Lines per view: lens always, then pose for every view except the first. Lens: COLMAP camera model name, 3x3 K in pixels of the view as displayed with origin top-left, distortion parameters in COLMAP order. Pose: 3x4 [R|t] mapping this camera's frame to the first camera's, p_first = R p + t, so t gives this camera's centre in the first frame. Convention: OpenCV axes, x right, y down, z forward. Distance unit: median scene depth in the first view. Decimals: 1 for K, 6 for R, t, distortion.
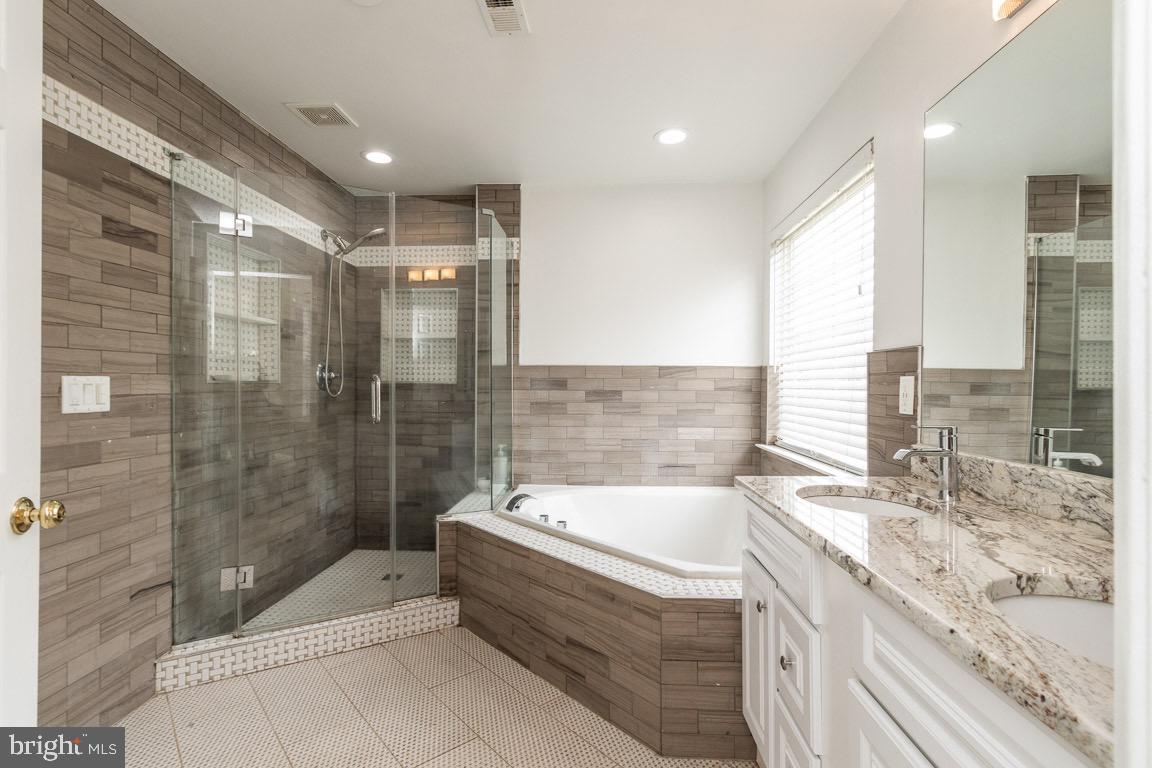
lens RADIAL K [[535.7, 0, 580.1], [0, 535.7, 385.2], [0, 0, 1]] dist [0.007789, -0.003121]
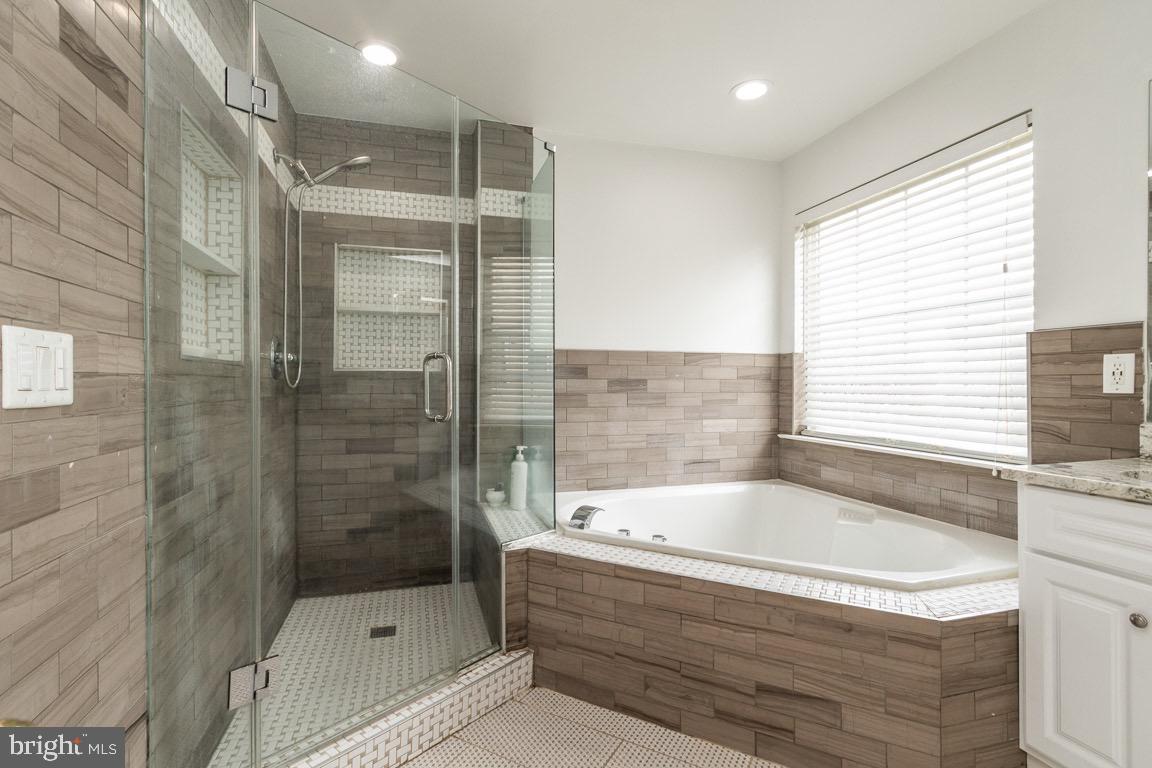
lens RADIAL K [[535.7, 0, 571.1], [0, 535.7, 384.3], [0, 0, 1]] dist [0.007789, -0.003121]
pose [[0.947038, -0.004422, 0.321091, -0.416017], [0.004312, 0.999990, 0.001054, 0.021598], [-0.321093, 0.000387, 0.947048, 0.265577]]
